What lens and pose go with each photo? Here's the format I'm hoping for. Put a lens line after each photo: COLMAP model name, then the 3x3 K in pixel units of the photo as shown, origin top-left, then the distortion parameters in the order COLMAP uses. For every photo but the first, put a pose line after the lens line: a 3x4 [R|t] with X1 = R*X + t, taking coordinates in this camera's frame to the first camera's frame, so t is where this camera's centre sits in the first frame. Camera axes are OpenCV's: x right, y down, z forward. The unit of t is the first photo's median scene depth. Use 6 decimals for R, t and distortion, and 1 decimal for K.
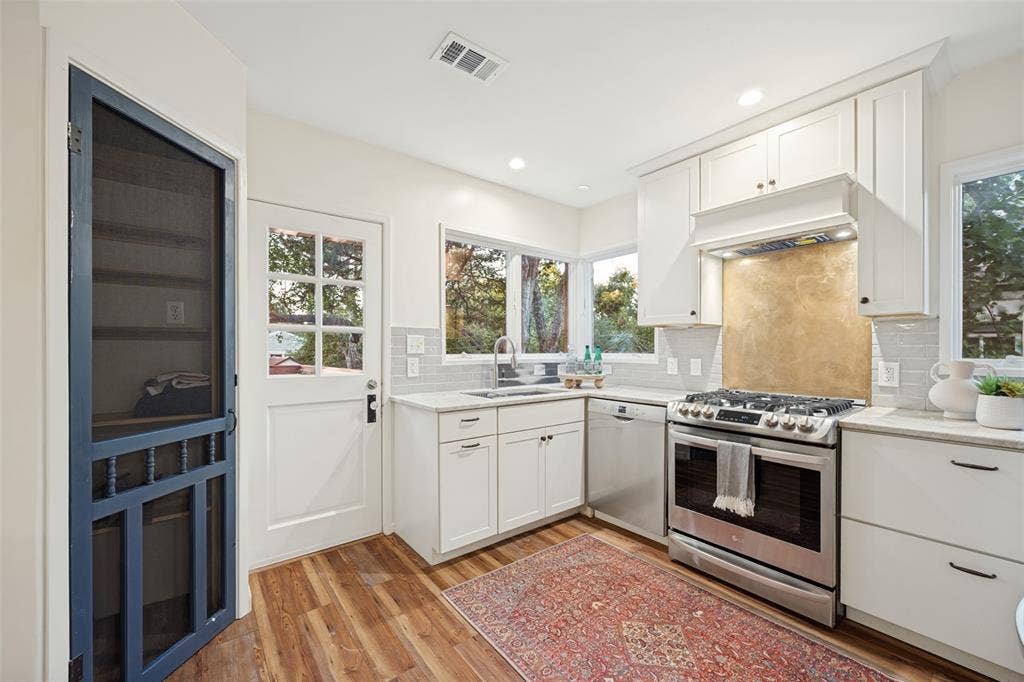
lens RADIAL K [[394.0, 0, 515.0], [0, 394.0, 350.8], [0, 0, 1]] dist [0.000706, -0.000274]
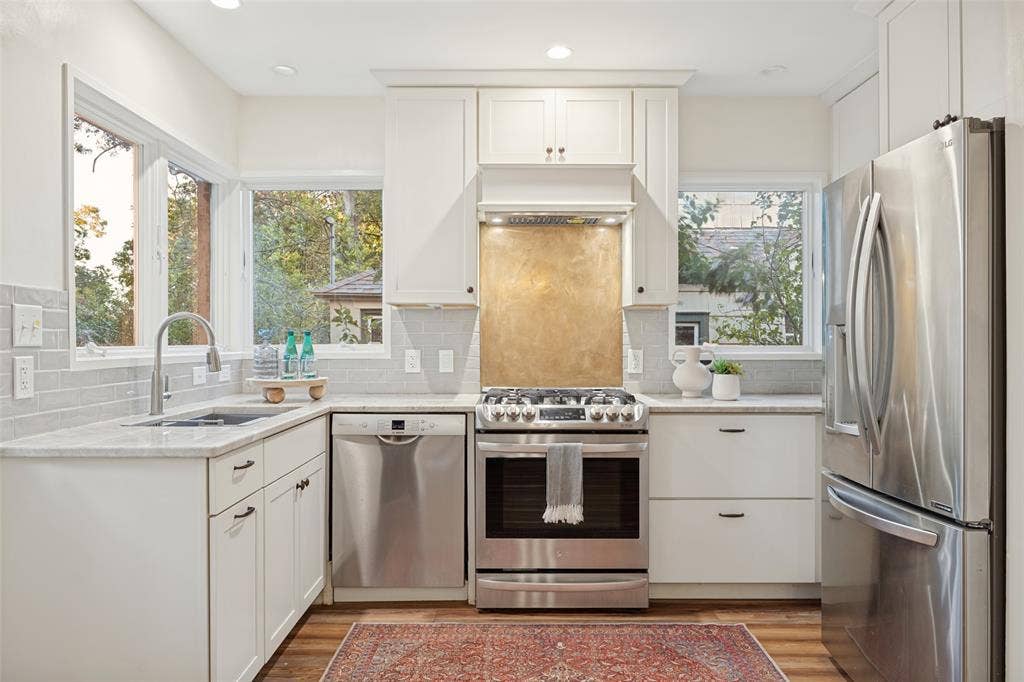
lens RADIAL K [[667.2, 0, 513.8], [0, 667.2, 338.2], [0, 0, 1]] dist [-0.005662, -0.004038]
pose [[0.634156, 0.000998, 0.773204, -0.587858], [0.003915, 0.999982, -0.004502, 0.004758], [-0.773195, 0.005882, 0.634141, 0.128673]]
